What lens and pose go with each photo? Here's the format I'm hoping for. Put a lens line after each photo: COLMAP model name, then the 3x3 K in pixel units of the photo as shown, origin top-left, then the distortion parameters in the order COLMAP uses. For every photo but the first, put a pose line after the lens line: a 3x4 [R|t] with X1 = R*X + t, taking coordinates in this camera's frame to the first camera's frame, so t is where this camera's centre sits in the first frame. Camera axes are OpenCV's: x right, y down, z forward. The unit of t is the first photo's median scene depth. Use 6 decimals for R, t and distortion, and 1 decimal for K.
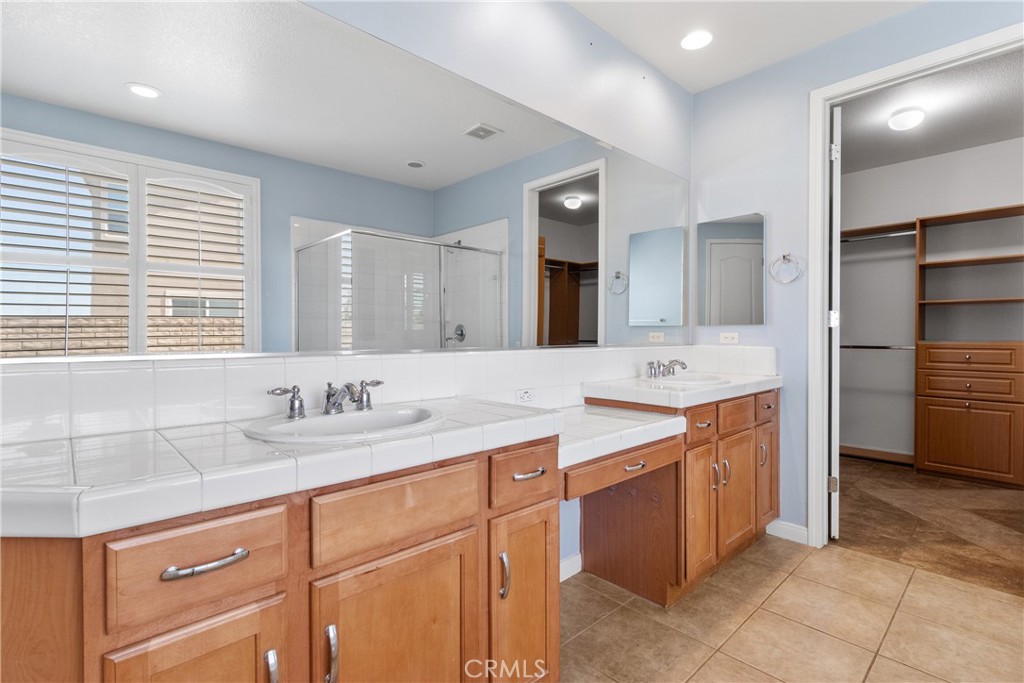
lens RADIAL K [[482.7, 0, 511.8], [0, 482.7, 335.7], [0, 0, 1]] dist [0.003459, 0.000629]
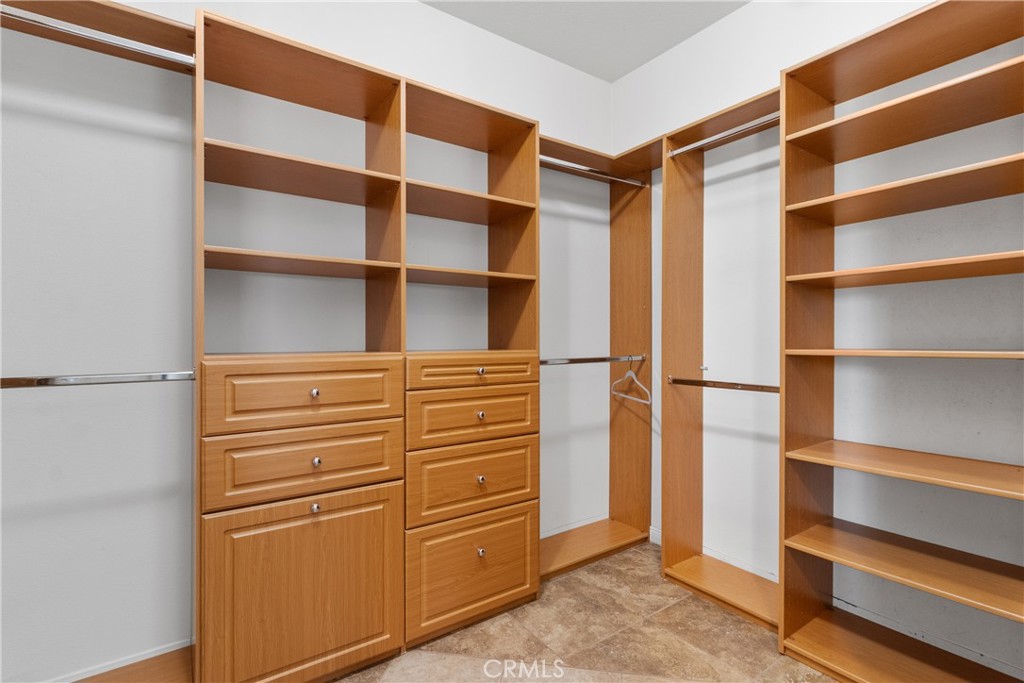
lens RADIAL K [[482.7, 0, 512.8], [0, 482.7, 338.9], [0, 0, 1]] dist [0.003459, 0.000629]
pose [[0.152084, 0.005769, 0.988351, 0.546359], [0.009618, 0.999927, -0.007317, 0.001577], [-0.988321, 0.010619, 0.152018, 0.756558]]
